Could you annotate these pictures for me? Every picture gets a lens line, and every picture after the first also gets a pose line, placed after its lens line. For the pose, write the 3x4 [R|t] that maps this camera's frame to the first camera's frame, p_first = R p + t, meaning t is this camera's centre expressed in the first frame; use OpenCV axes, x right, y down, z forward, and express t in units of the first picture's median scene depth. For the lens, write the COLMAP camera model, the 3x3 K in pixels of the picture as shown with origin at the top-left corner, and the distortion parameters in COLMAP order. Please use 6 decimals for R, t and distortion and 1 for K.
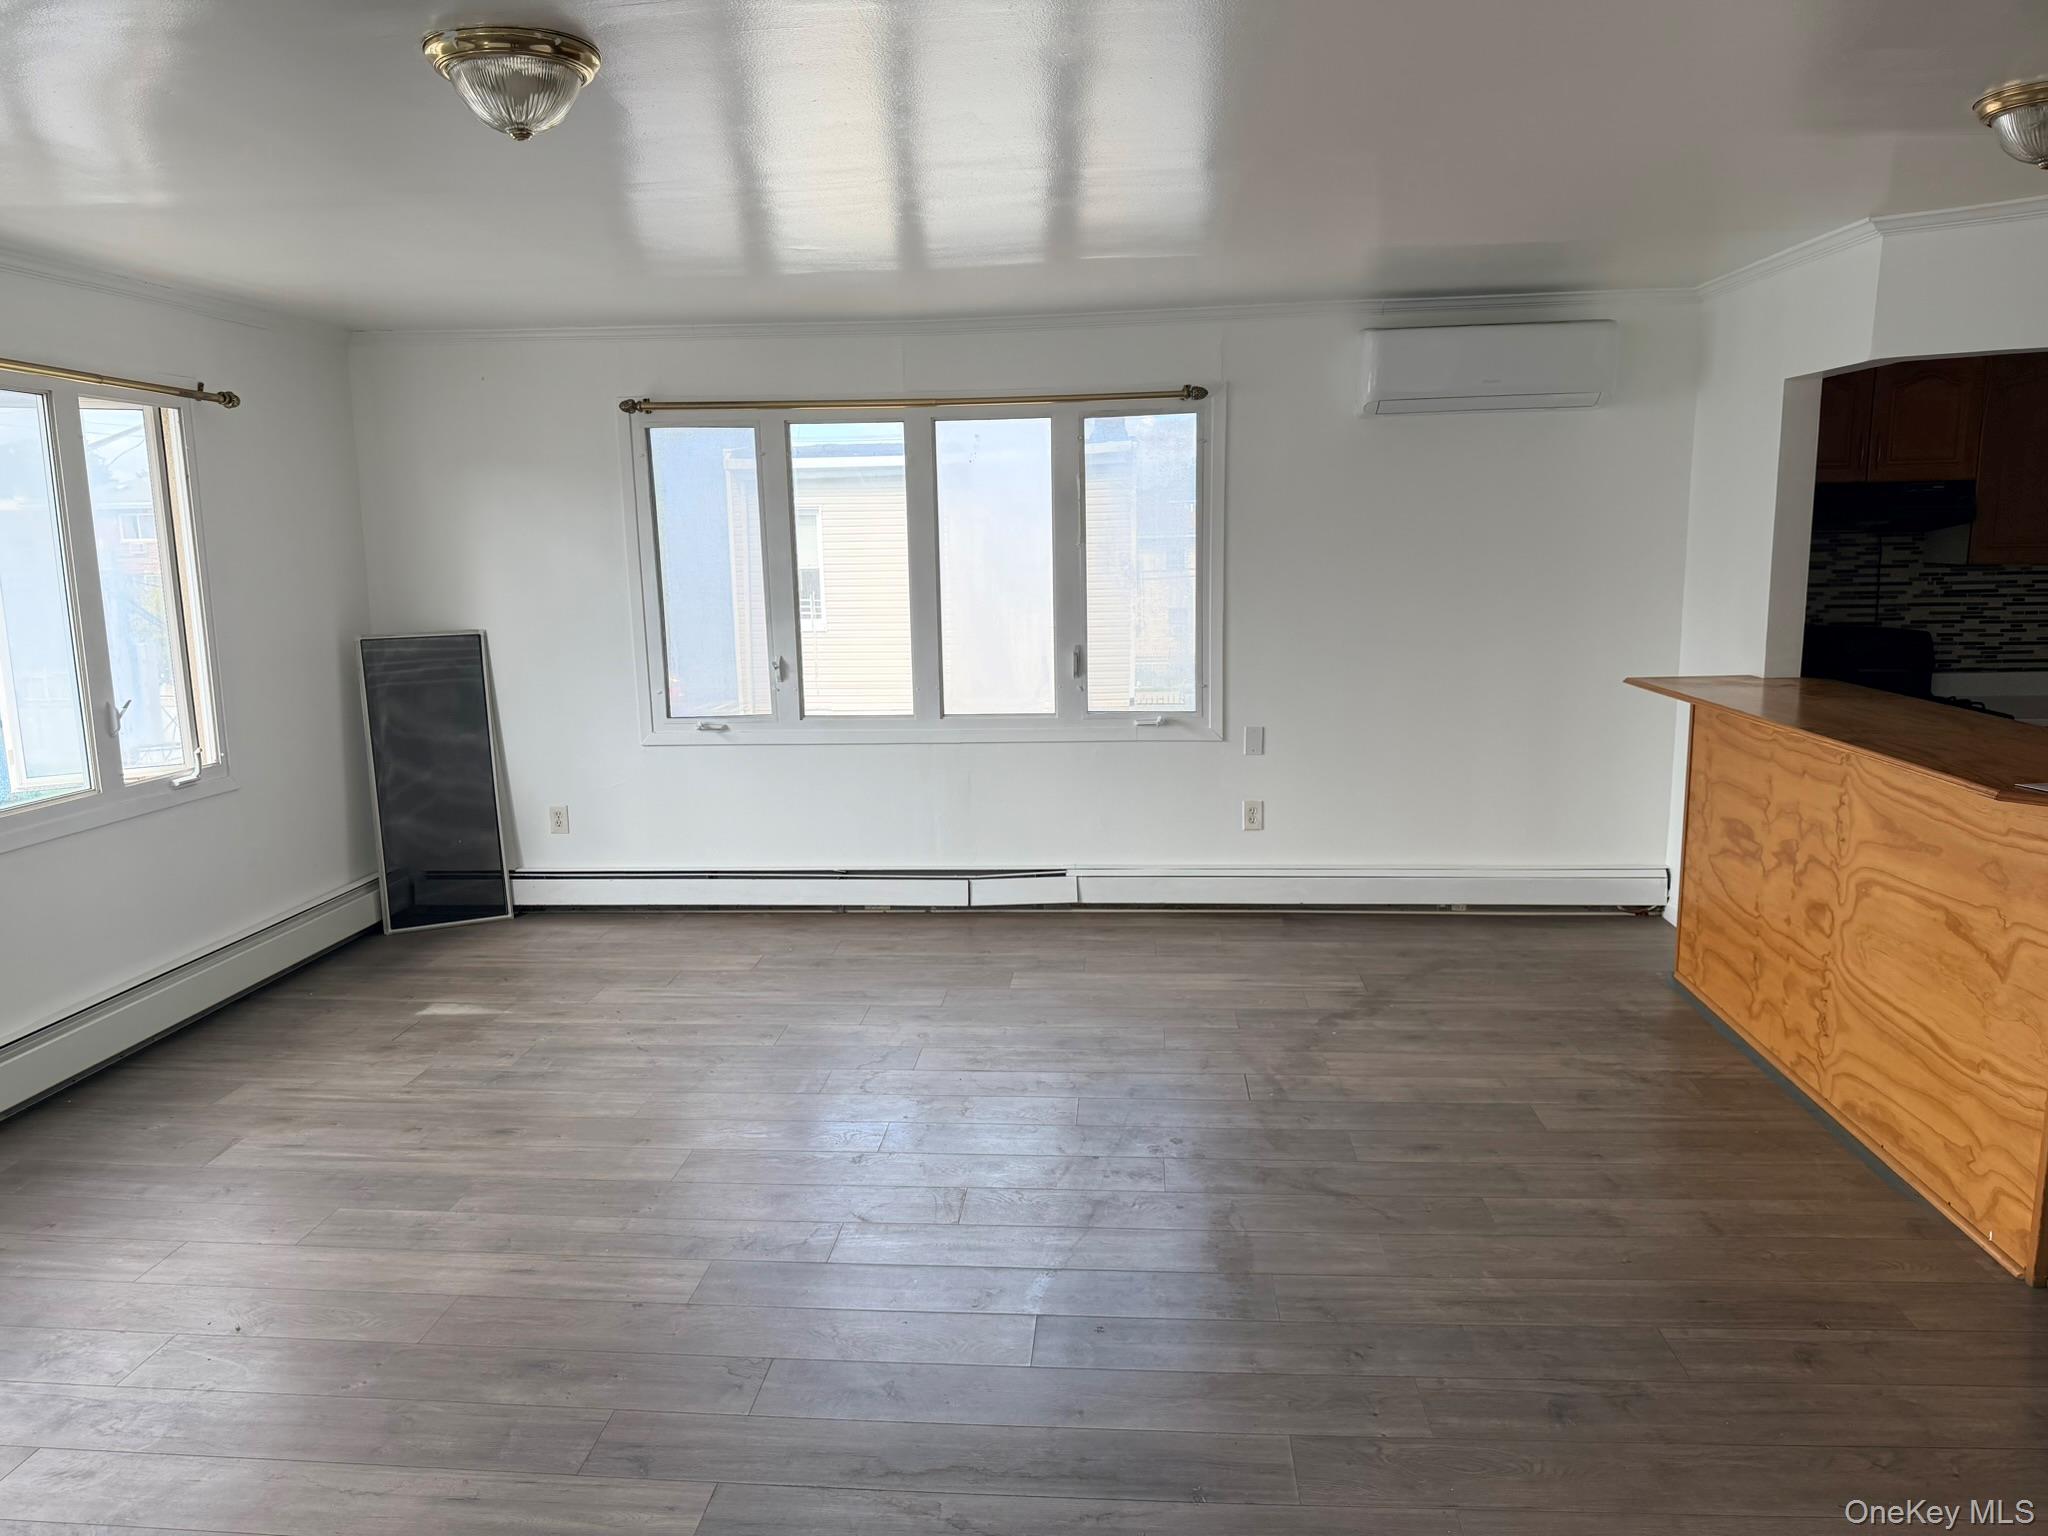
lens RADIAL K [[1435.2, 0, 1011.7], [0, 1435.2, 776.2], [0, 0, 1]] dist [0.082590, -0.100445]
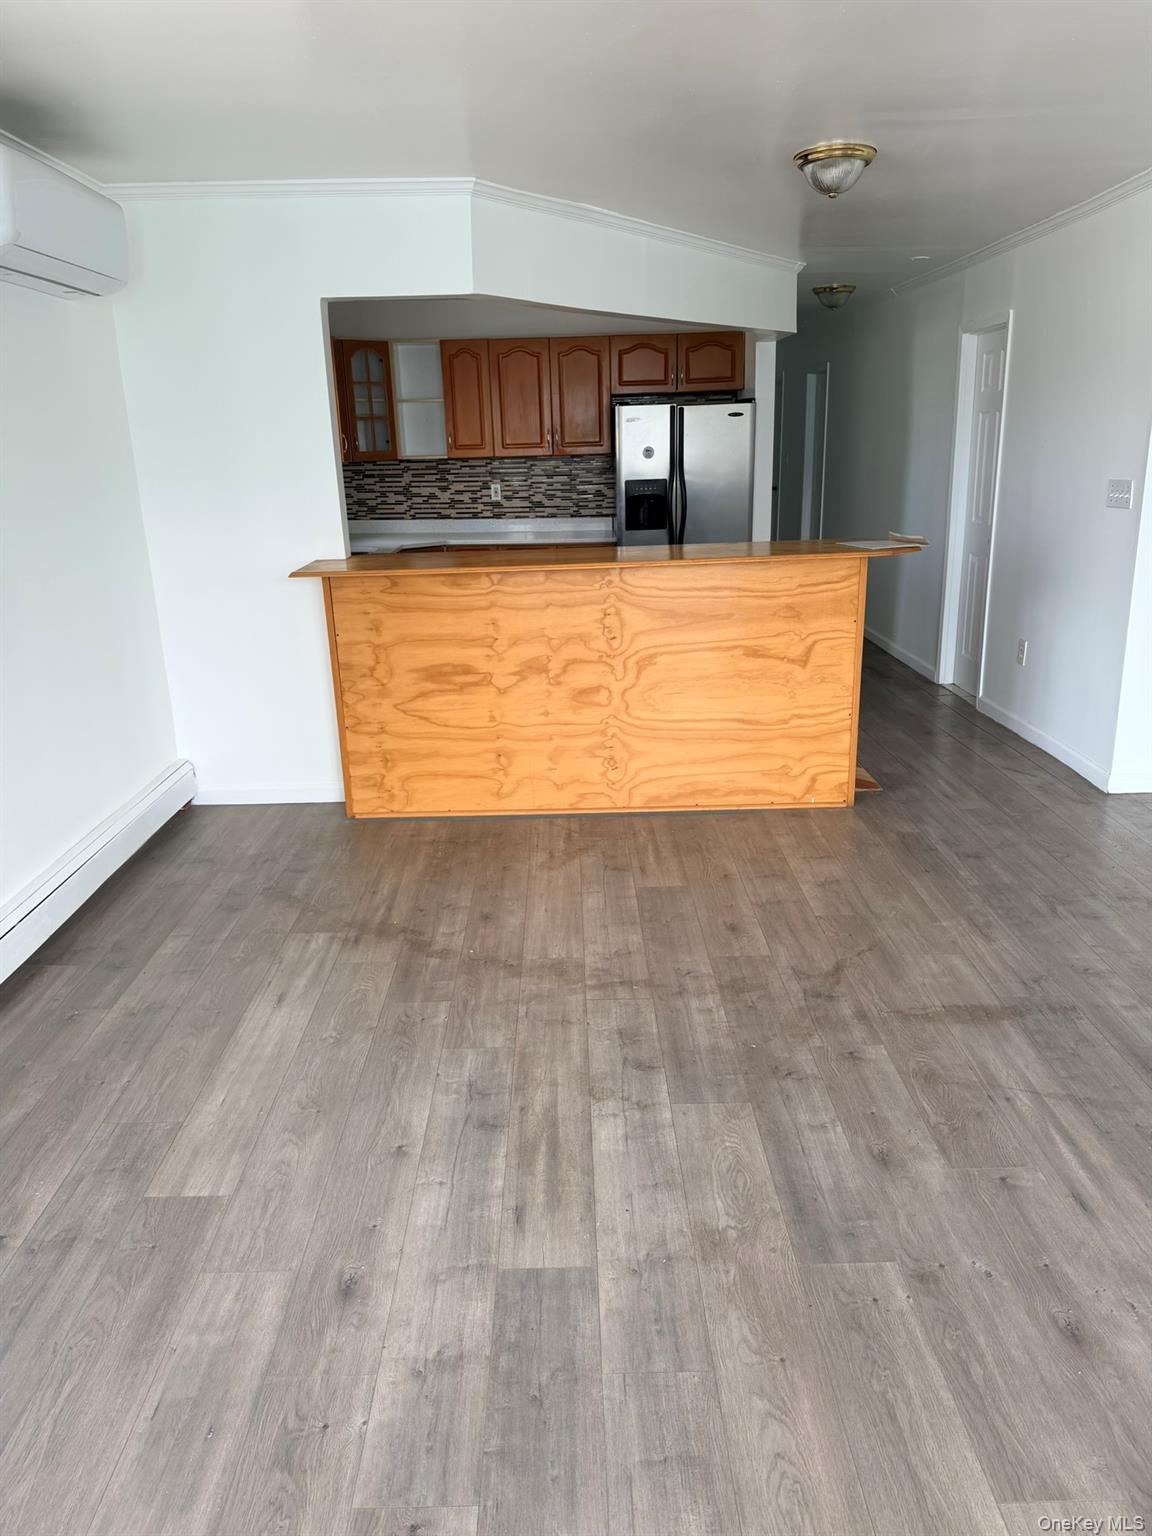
lens RADIAL K [[1076.4, 0, 555.0], [0, 1076.4, 788.5], [0, 0, 1]] dist [0.082590, -0.100445]
pose [[-0.086591, -0.285318, 0.954513, -0.374736], [0.202265, 0.933122, 0.297273, -0.109003], [-0.975495, 0.218806, -0.023090, 0.793373]]
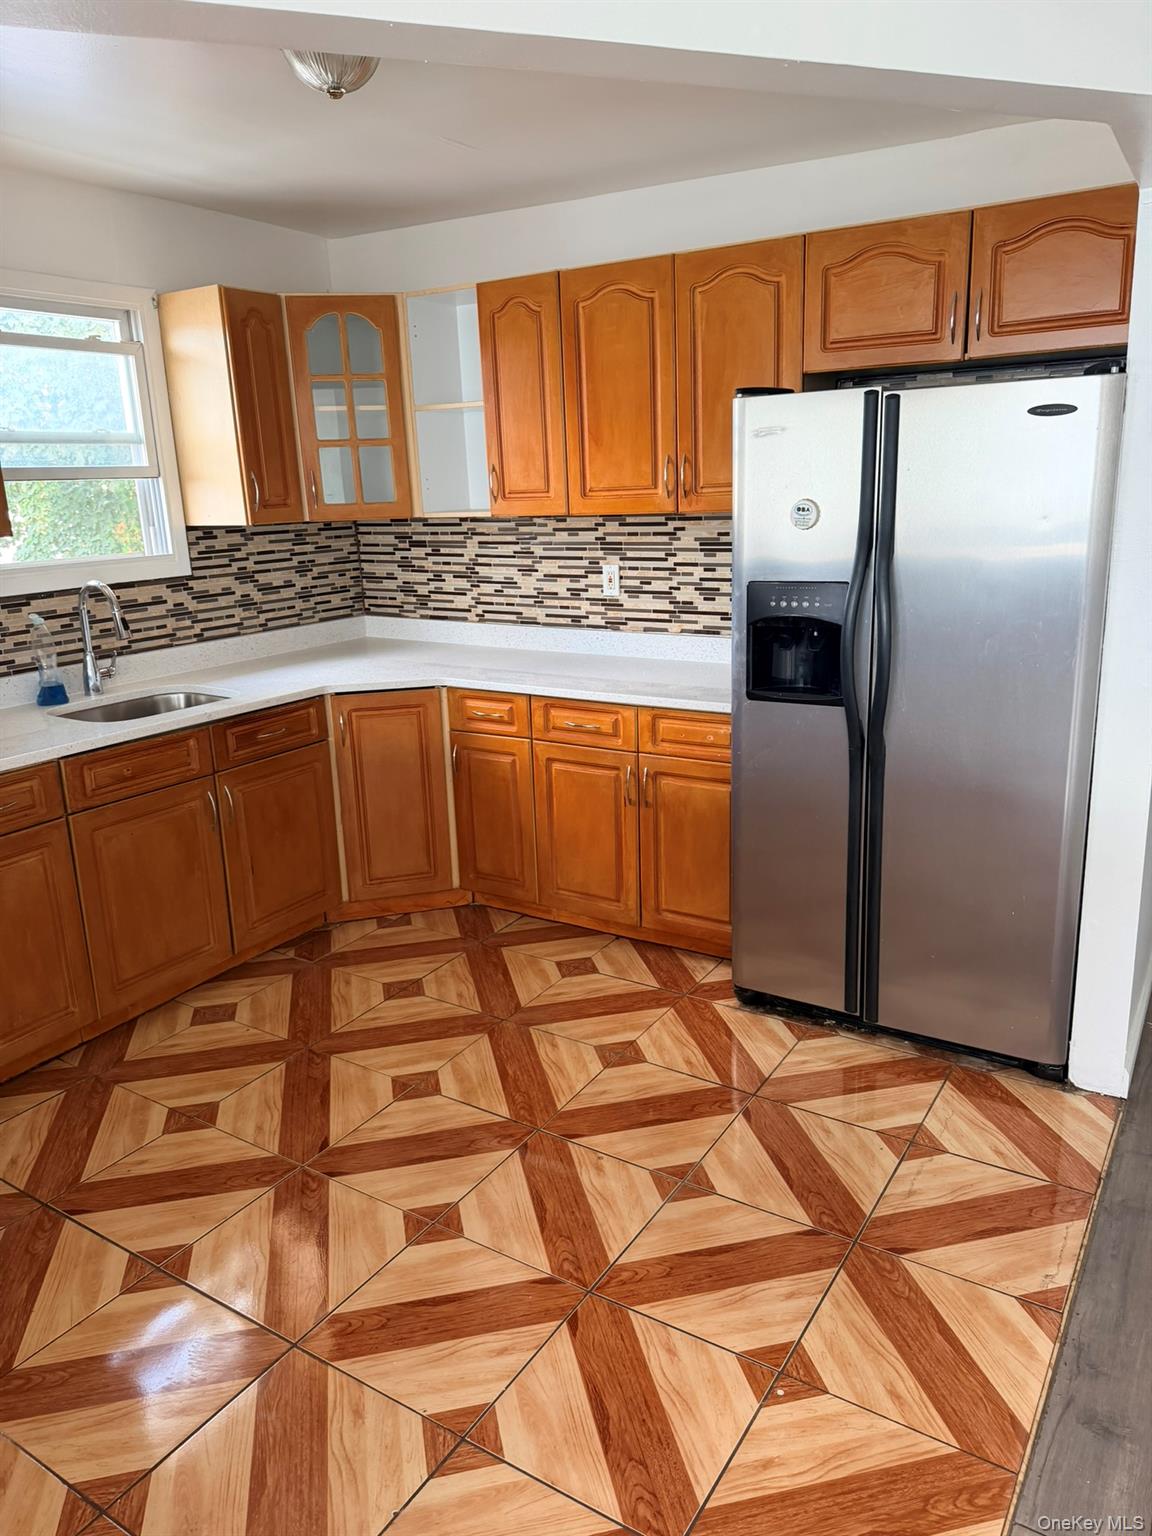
lens RADIAL K [[1076.4, 0, 580.9], [0, 1076.4, 779.1], [0, 0, 1]] dist [0.082590, -0.100445]
pose [[0.448324, -0.231883, 0.863271, 0.423468], [0.180722, 0.969335, 0.166518, -0.061017], [-0.875411, 0.081358, 0.476483, 0.442059]]
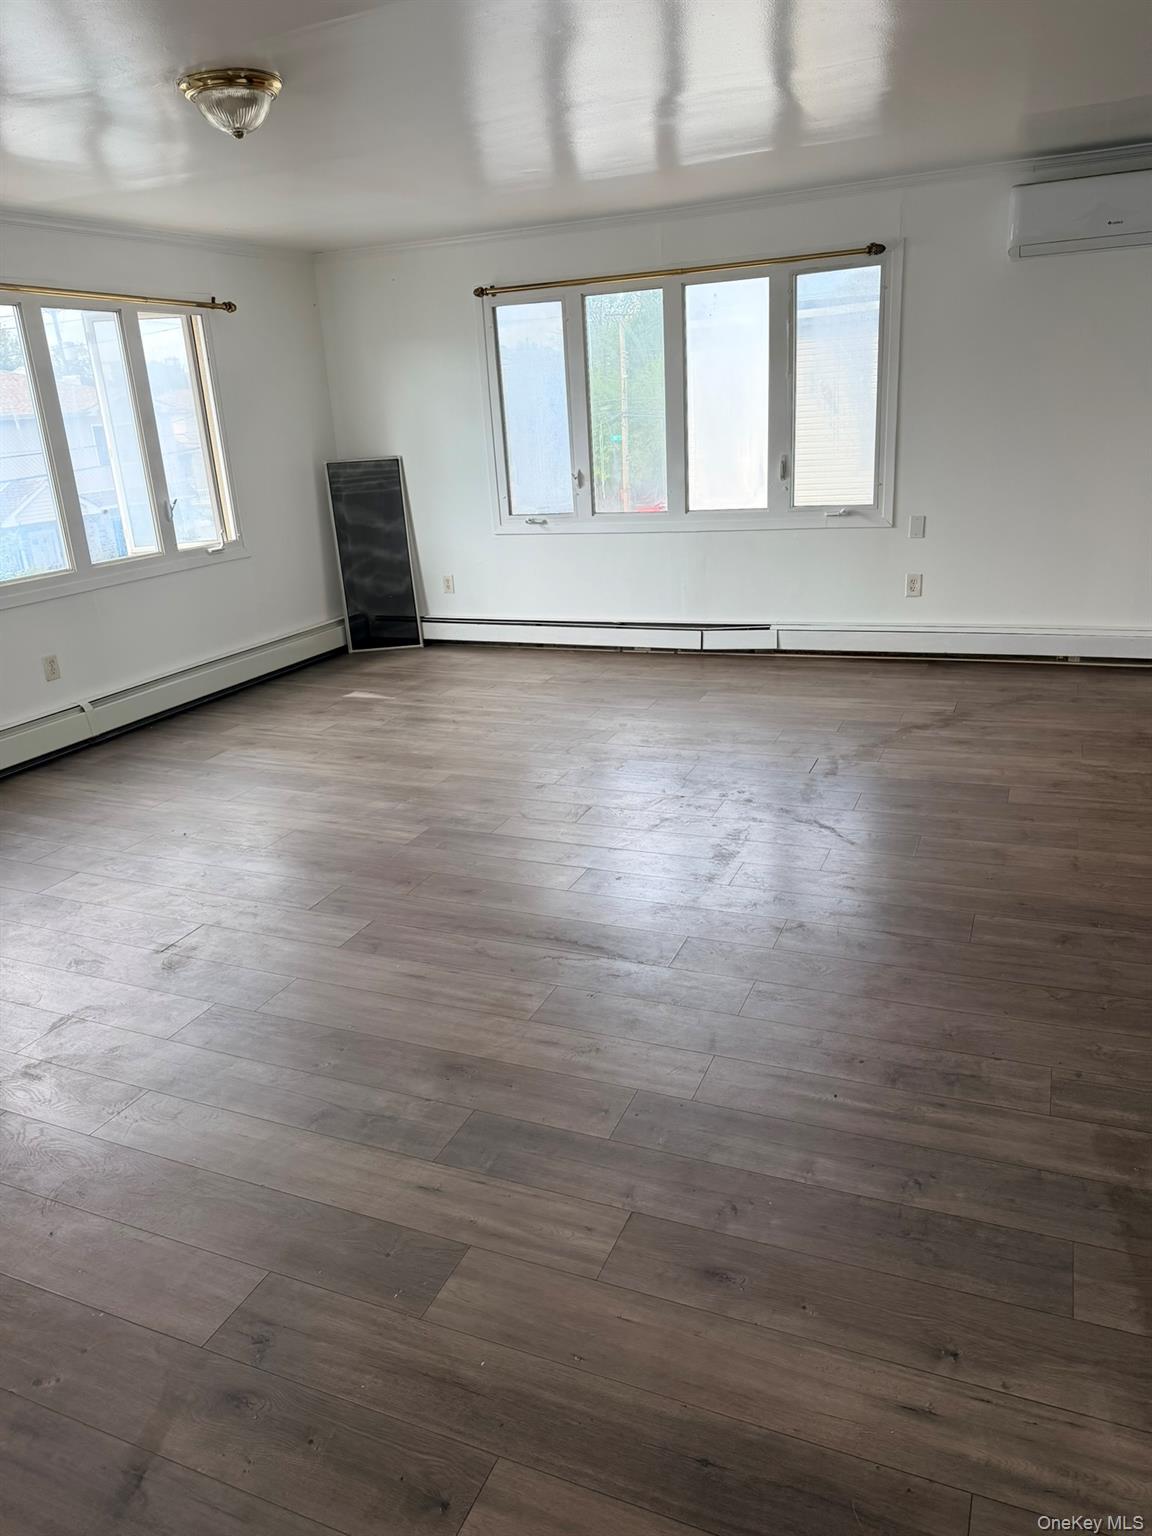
lens RADIAL K [[1076.4, 0, 563.3], [0, 1076.4, 778.2], [0, 0, 1]] dist [0.082590, -0.100445]
pose [[0.945998, 0.071199, -0.316257, 0.208002], [-0.012484, 0.982860, 0.183930, 0.023234], [0.323932, -0.170049, 0.930673, -0.079072]]
